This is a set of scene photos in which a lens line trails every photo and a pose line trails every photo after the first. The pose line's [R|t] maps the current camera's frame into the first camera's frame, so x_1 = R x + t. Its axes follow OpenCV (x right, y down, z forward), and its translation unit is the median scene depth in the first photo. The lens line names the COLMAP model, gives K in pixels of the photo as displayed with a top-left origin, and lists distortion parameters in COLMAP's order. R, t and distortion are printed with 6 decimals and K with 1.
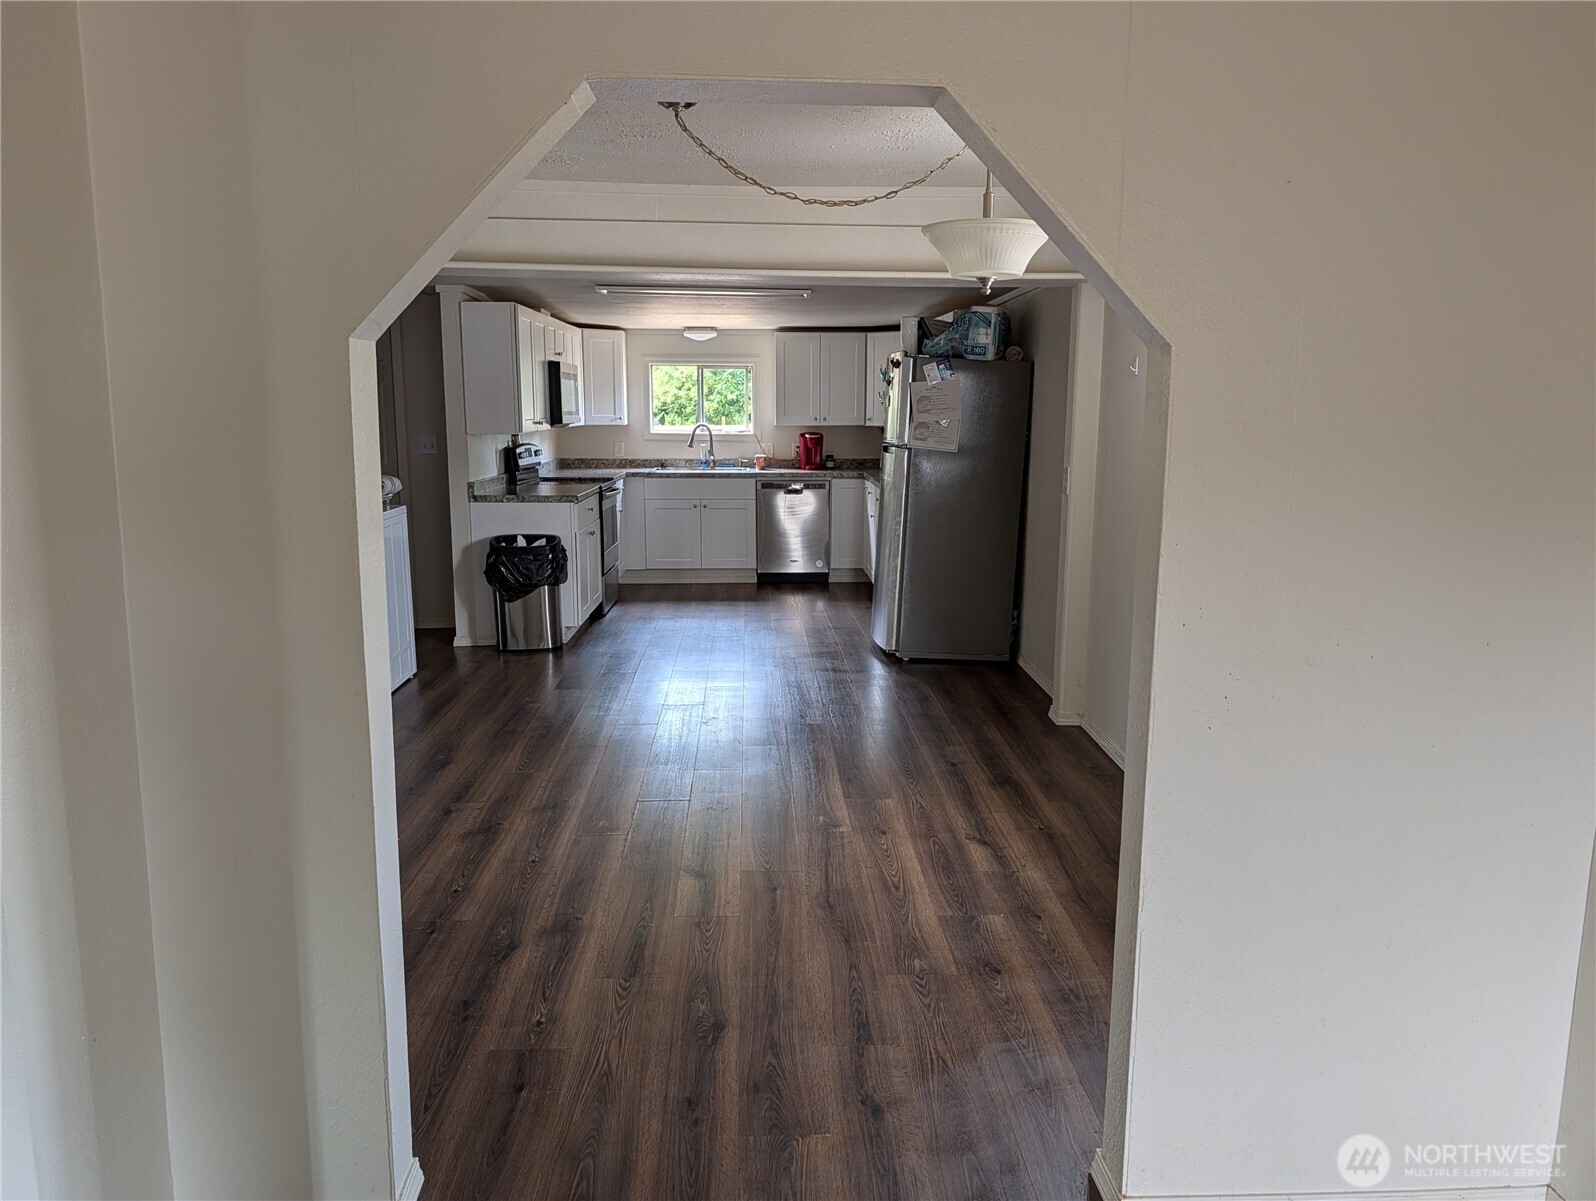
lens RADIAL K [[1127.7, 0, 807.6], [0, 1127.7, 600.8], [0, 0, 1]] dist [0.056560, -0.079342]
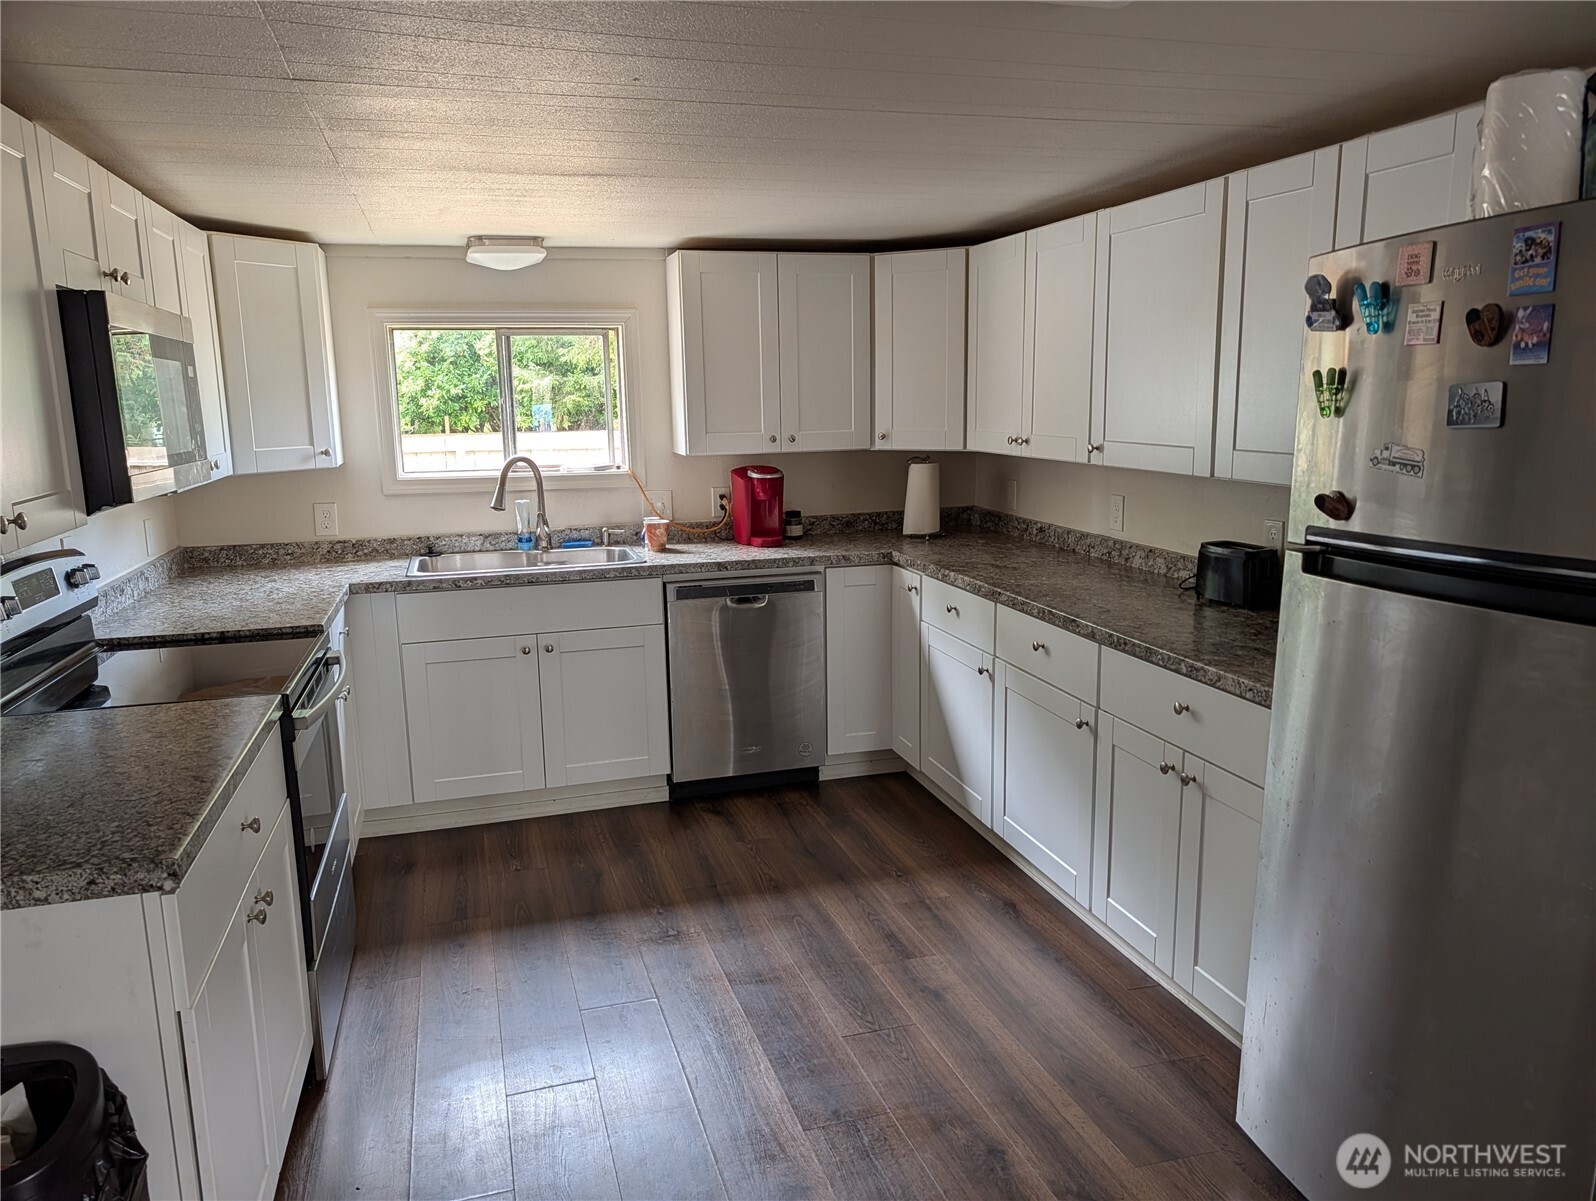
lens RADIAL K [[1127.7, 0, 807.6], [0, 1127.7, 600.8], [0, 0, 1]] dist [0.056560, -0.079342]
pose [[0.968894, -0.064872, 0.238821, -0.094212], [0.062877, 0.997894, 0.015970, -0.099246], [-0.239353, -0.000457, 0.970932, 0.533958]]
